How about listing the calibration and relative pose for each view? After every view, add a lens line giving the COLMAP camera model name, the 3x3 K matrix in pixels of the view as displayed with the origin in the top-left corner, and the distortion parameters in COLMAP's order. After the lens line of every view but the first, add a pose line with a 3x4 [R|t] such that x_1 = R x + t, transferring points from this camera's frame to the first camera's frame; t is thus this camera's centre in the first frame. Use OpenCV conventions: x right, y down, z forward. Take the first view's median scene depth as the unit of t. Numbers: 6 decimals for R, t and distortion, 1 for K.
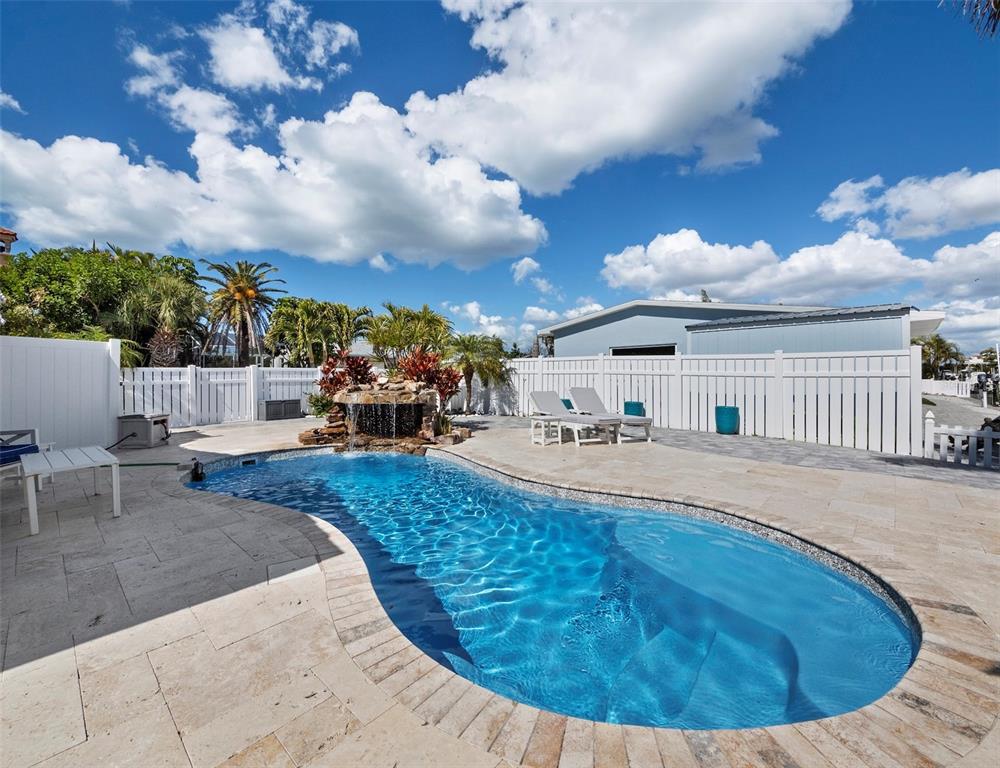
lens RADIAL K [[426.6, 0, 500.0], [0, 426.6, 384.0], [0, 0, 1]] dist [0.001510, 0.000453]
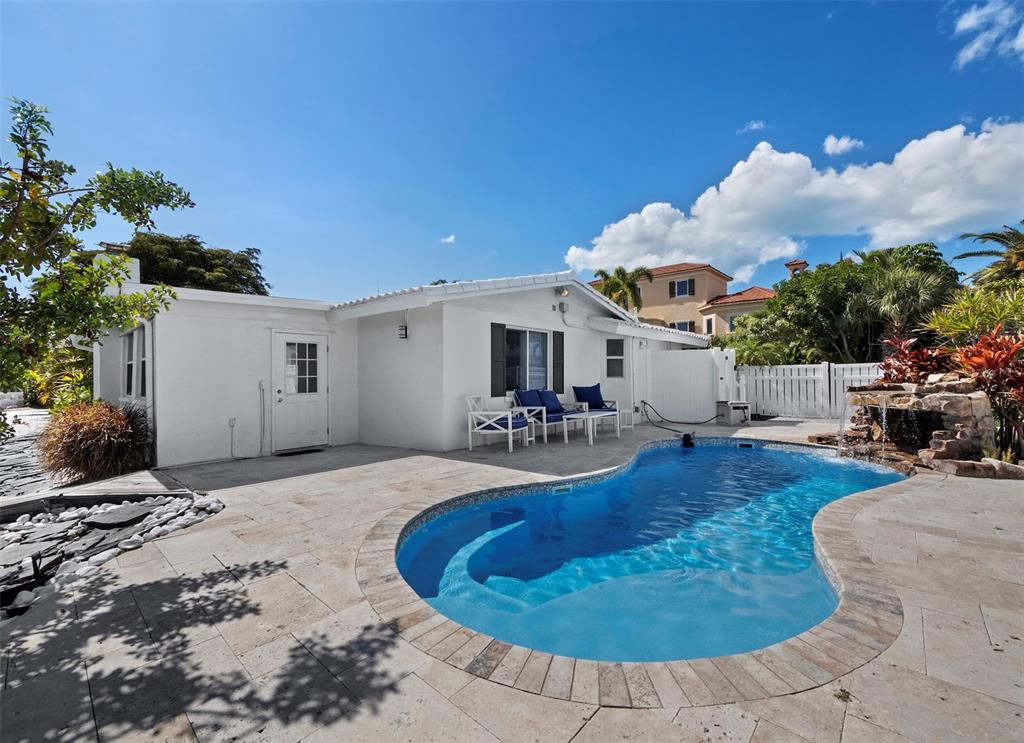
lens RADIAL K [[431.1, 0, 512.0], [0, 431.1, 371.5], [0, 0, 1]] dist [-0.007273, -0.000073]
pose [[0.009060, -0.004456, -0.999949, 0.537804], [-0.010909, 0.999930, -0.004555, -0.009499], [0.999899, 0.010950, 0.009010, 0.296282]]
